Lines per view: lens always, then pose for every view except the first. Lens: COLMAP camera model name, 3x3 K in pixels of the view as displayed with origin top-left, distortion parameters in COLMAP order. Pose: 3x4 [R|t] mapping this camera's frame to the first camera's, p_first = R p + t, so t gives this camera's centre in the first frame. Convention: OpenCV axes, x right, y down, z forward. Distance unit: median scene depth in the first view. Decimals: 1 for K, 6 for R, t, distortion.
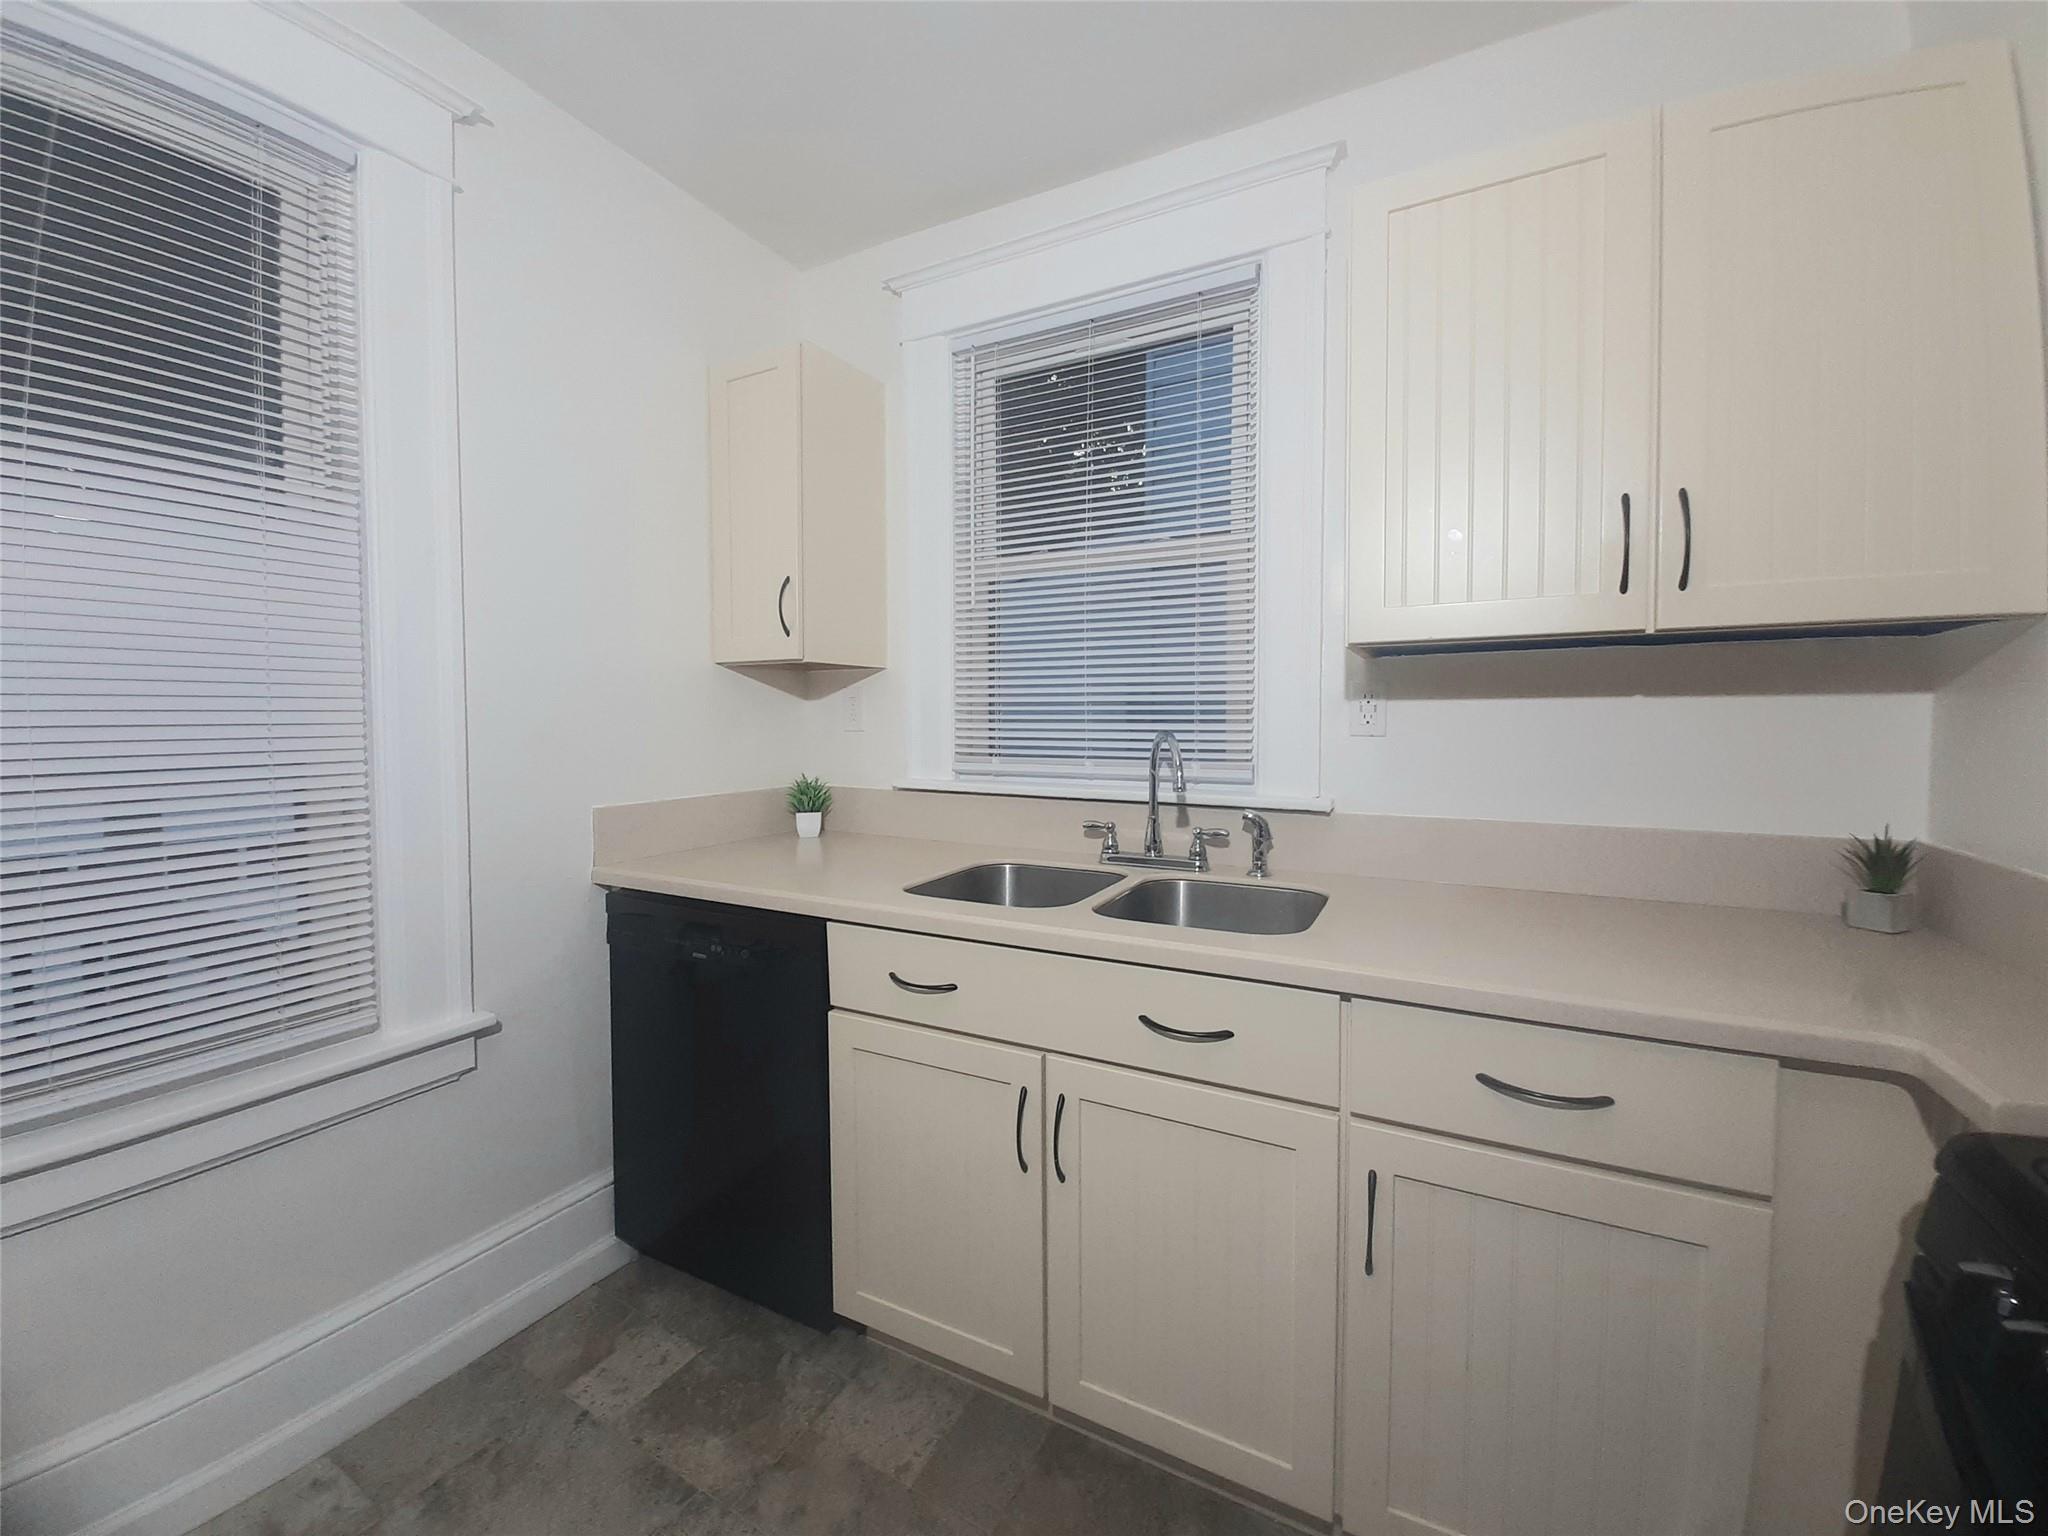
lens RADIAL K [[808.7, 0, 1045.4], [0, 808.7, 761.9], [0, 0, 1]] dist [0.011805, -0.016877]
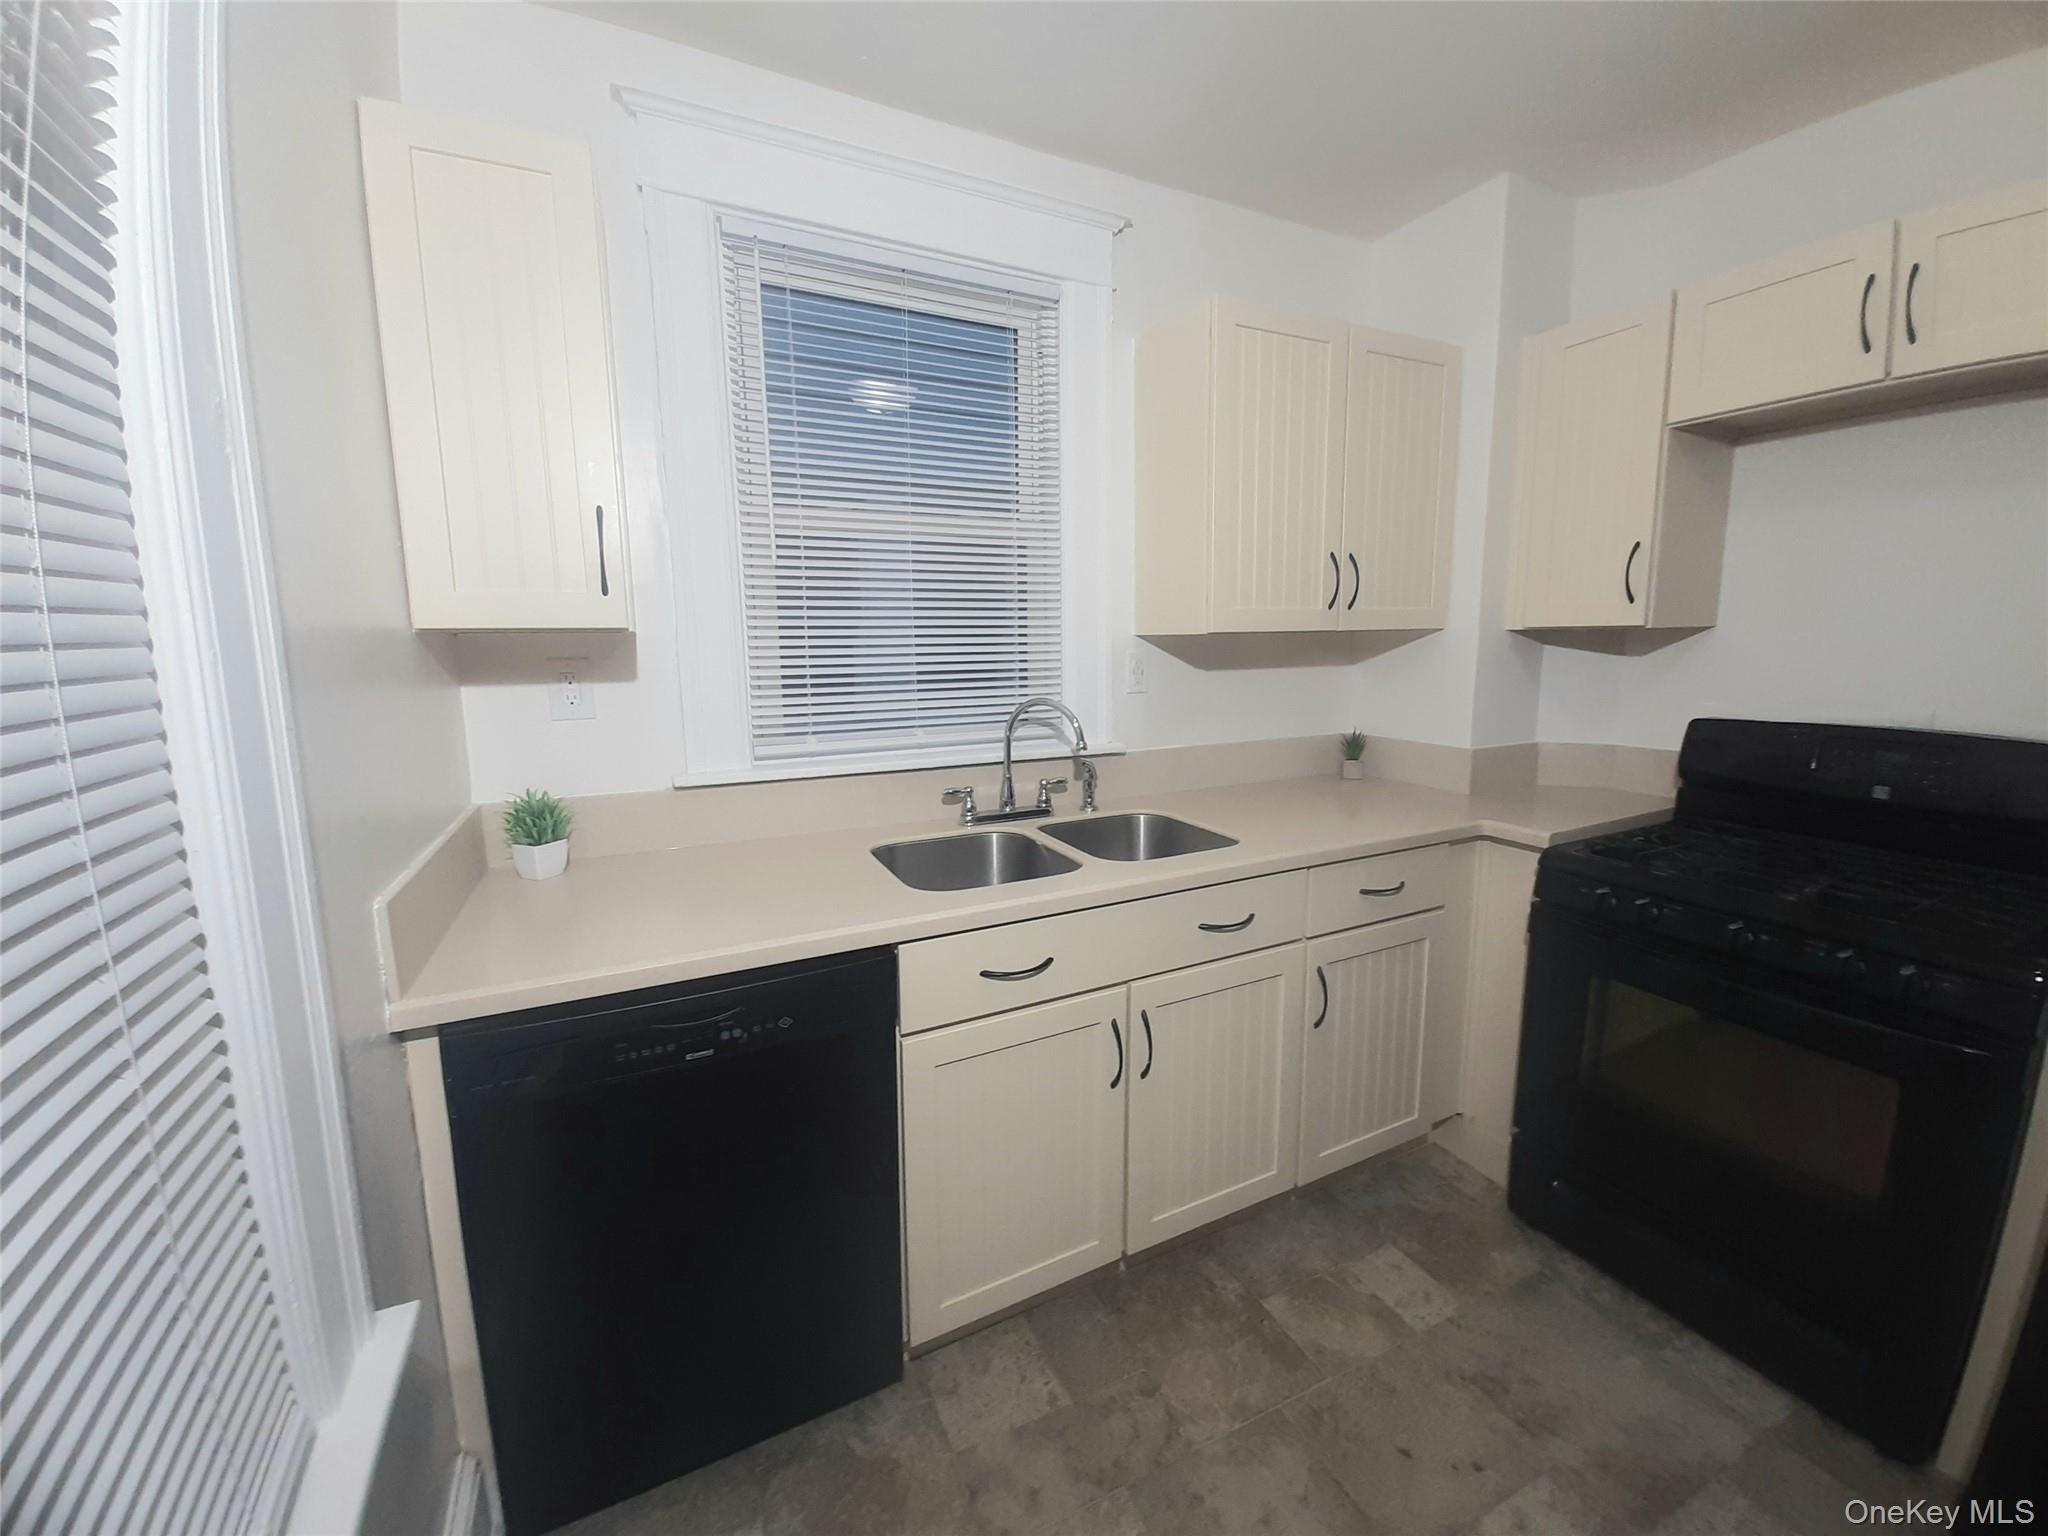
lens RADIAL K [[808.7, 0, 1045.4], [0, 808.7, 761.9], [0, 0, 1]] dist [0.011805, -0.016877]
pose [[0.583090, -0.131799, 0.801645, -0.747787], [0.050303, 0.990716, 0.126295, -0.091567], [-0.810849, -0.033316, 0.584307, 0.315089]]
